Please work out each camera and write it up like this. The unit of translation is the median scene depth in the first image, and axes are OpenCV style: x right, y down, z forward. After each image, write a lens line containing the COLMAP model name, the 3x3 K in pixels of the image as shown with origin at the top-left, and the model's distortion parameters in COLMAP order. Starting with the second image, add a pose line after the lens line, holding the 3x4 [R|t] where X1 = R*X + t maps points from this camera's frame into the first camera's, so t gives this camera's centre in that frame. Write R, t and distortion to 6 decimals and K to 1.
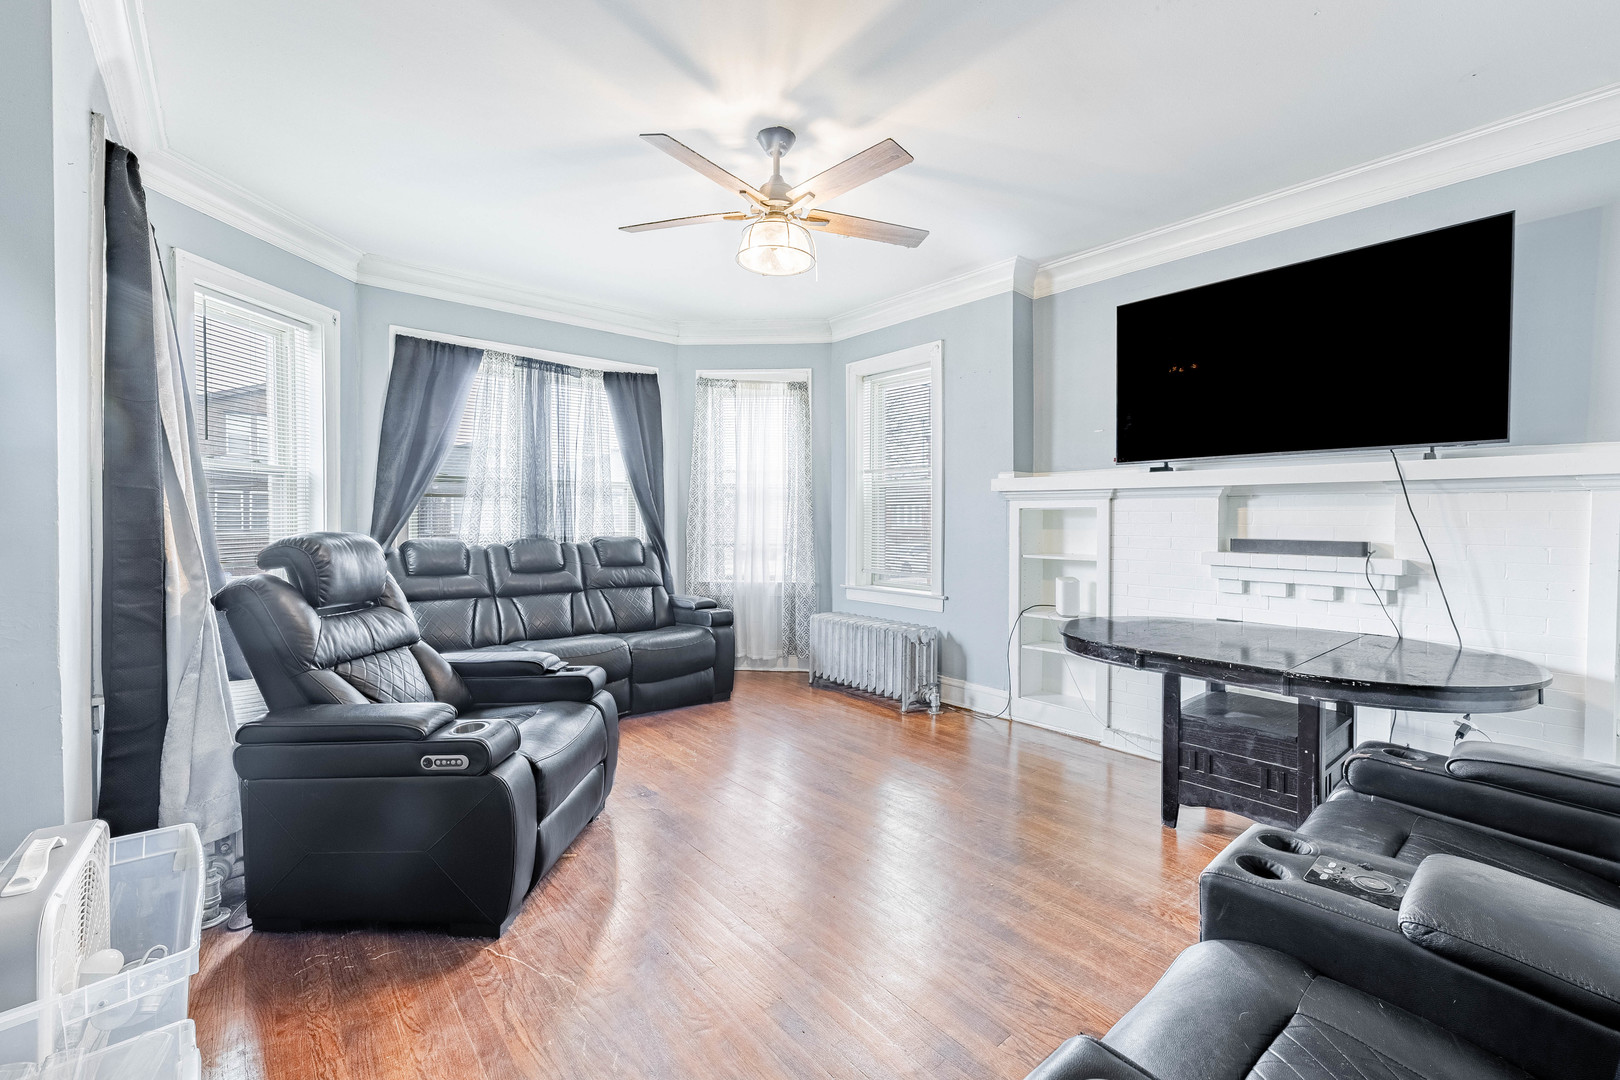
lens RADIAL K [[684.7, 0, 803.6], [0, 684.7, 532.7], [0, 0, 1]] dist [0.009469, -0.002404]
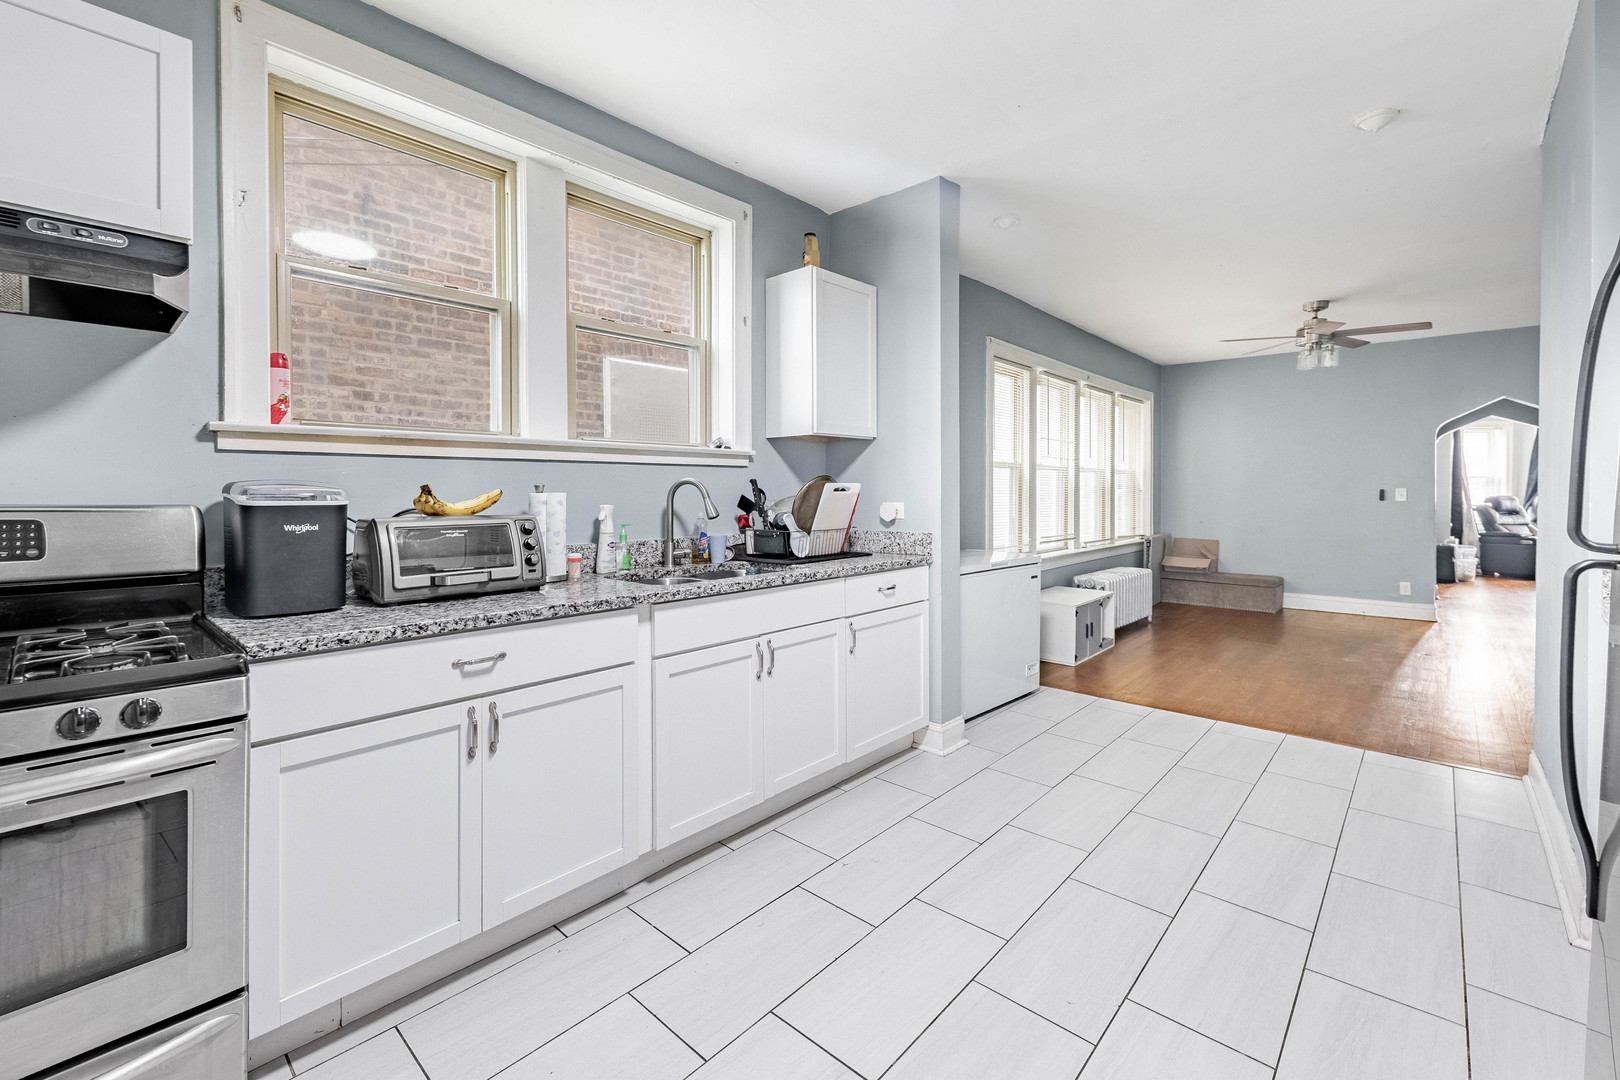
lens RADIAL K [[684.7, 0, 822.6], [0, 684.7, 498.2], [0, 0, 1]] dist [0.009469, -0.002404]
pose [[0.173184, 0.016495, -0.984751, 3.013920], [-0.013668, 0.999804, 0.014343, 0.011356], [0.984795, 0.010976, 0.173375, -4.202165]]
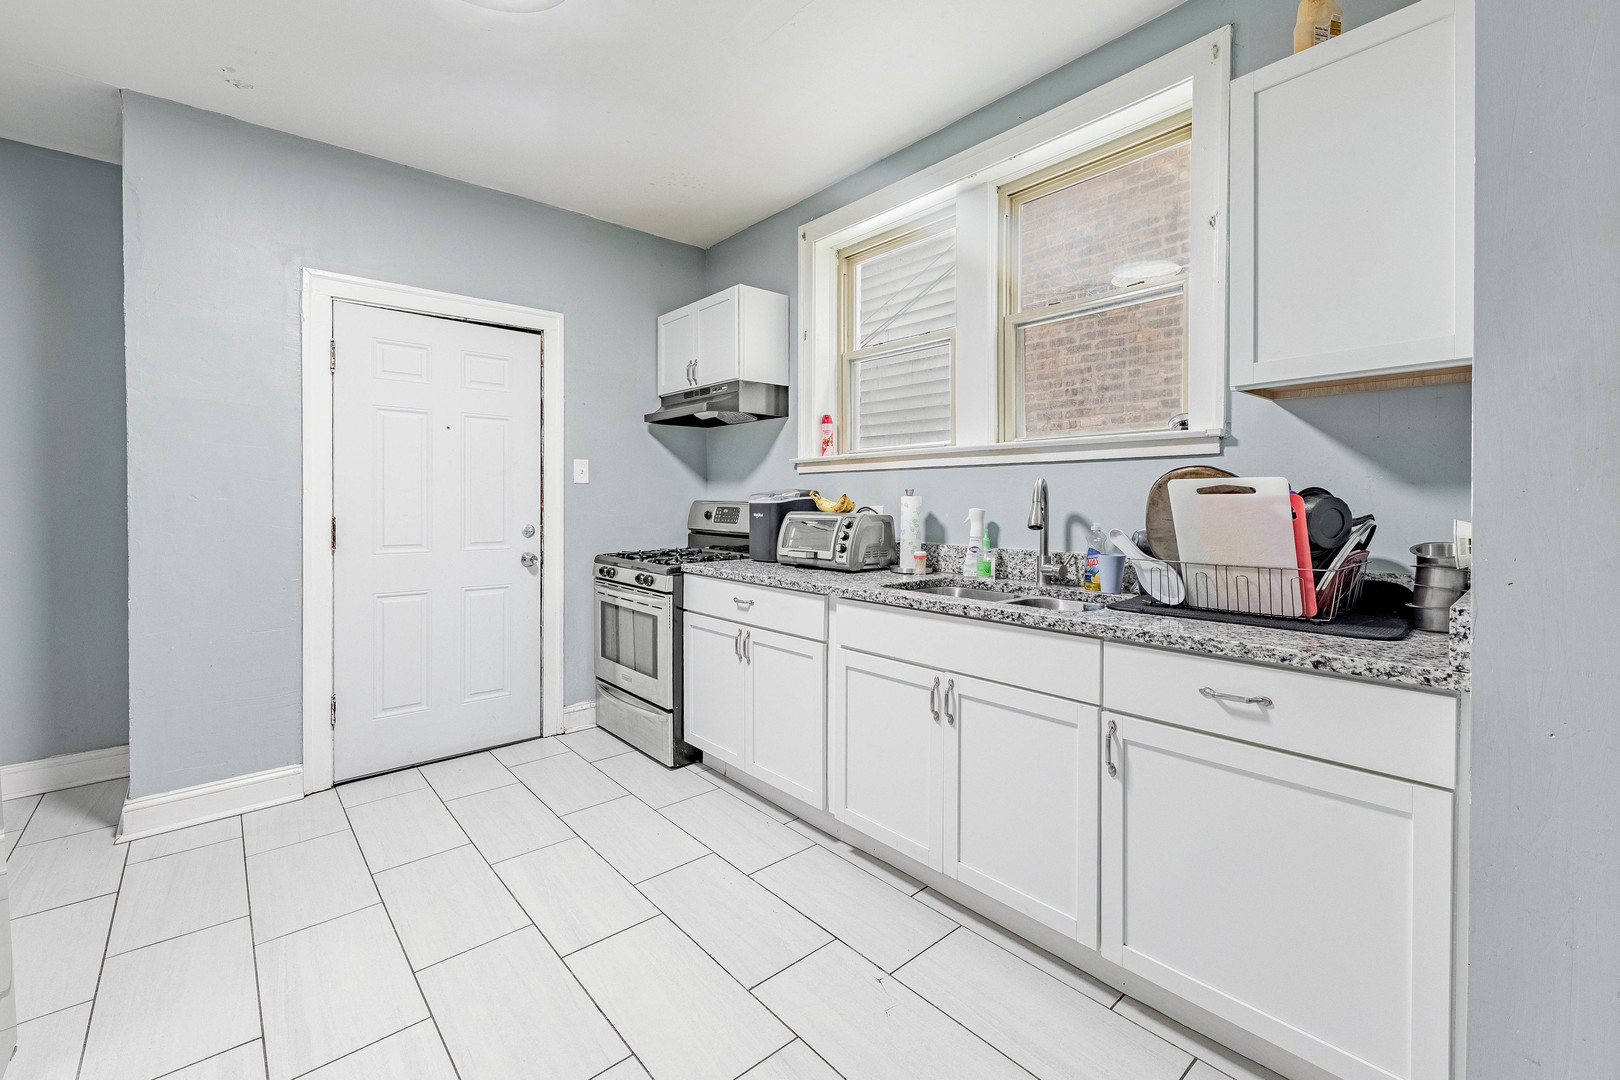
lens RADIAL K [[684.7, 0, 802.4], [0, 684.7, 508.5], [0, 0, 1]] dist [0.009469, -0.002404]
pose [[-0.999179, 0.010568, -0.039115, 2.209885], [0.009353, 0.999472, 0.031101, 0.006729], [0.039423, 0.030710, -0.998751, -3.305483]]
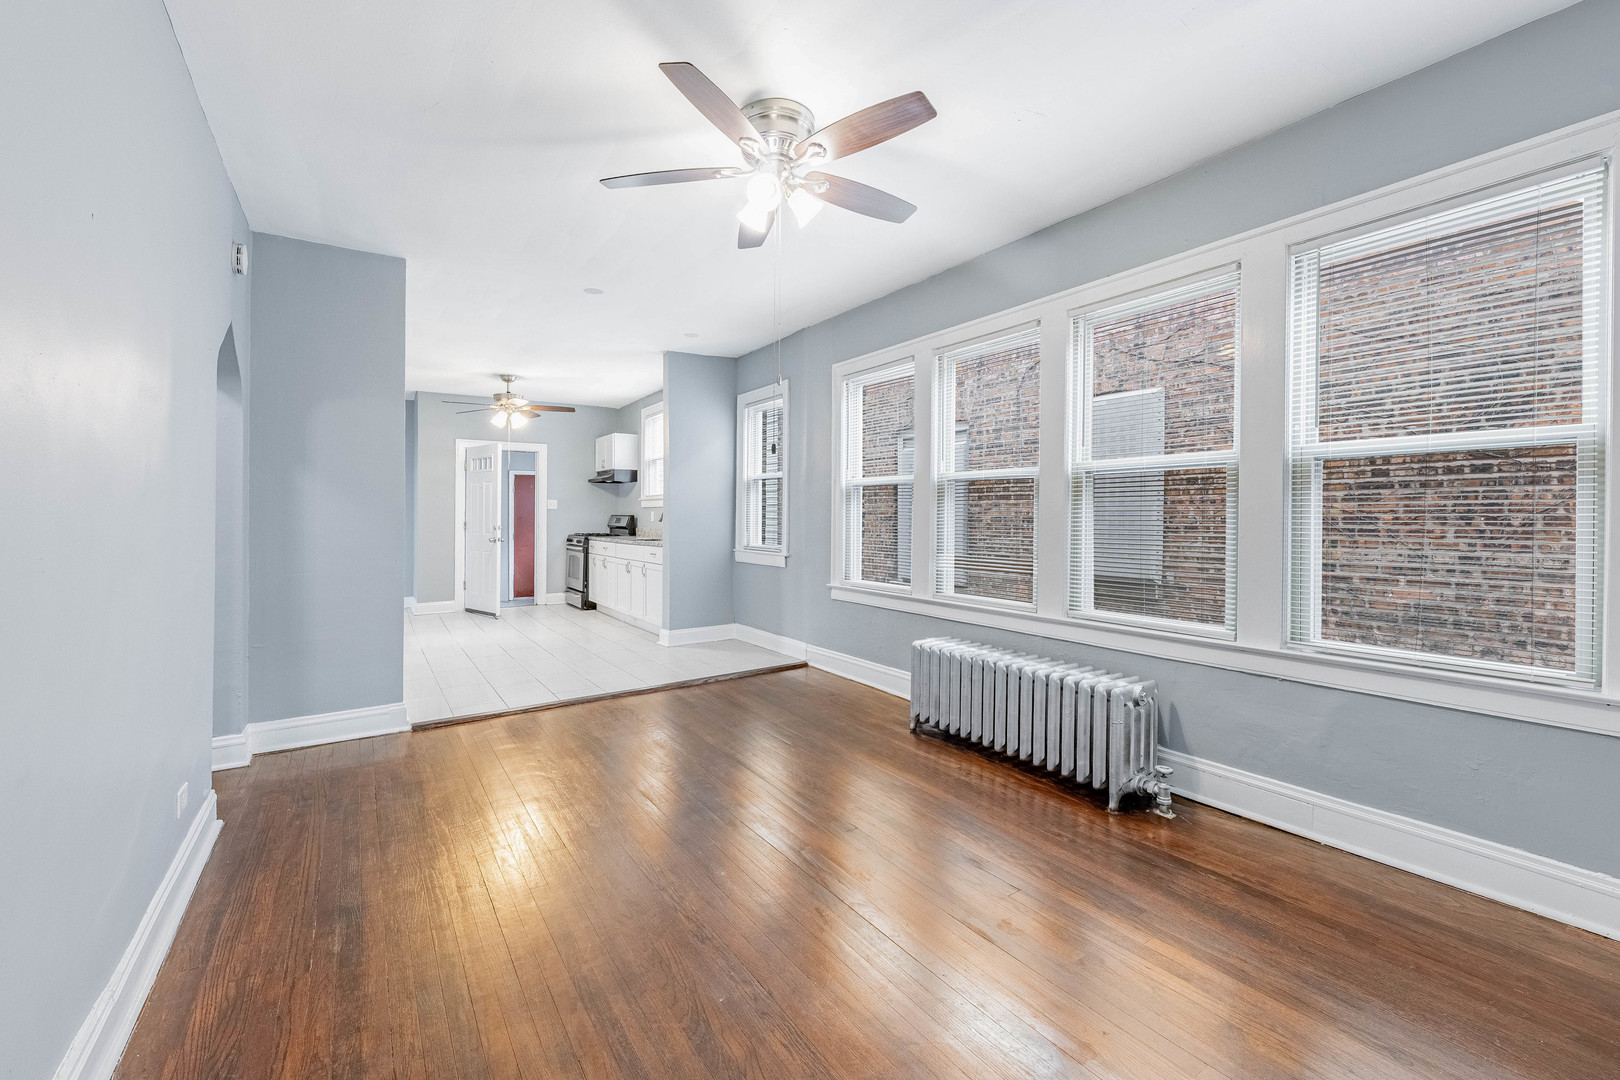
lens RADIAL K [[684.7, 0, 813.5], [0, 684.7, 515.3], [0, 0, 1]] dist [0.009469, -0.002404]
pose [[-0.994651, 0.013479, 0.102407, 0.866076], [0.015181, 0.999759, 0.015860, -0.001619], [-0.102169, 0.017329, -0.994616, -1.168121]]
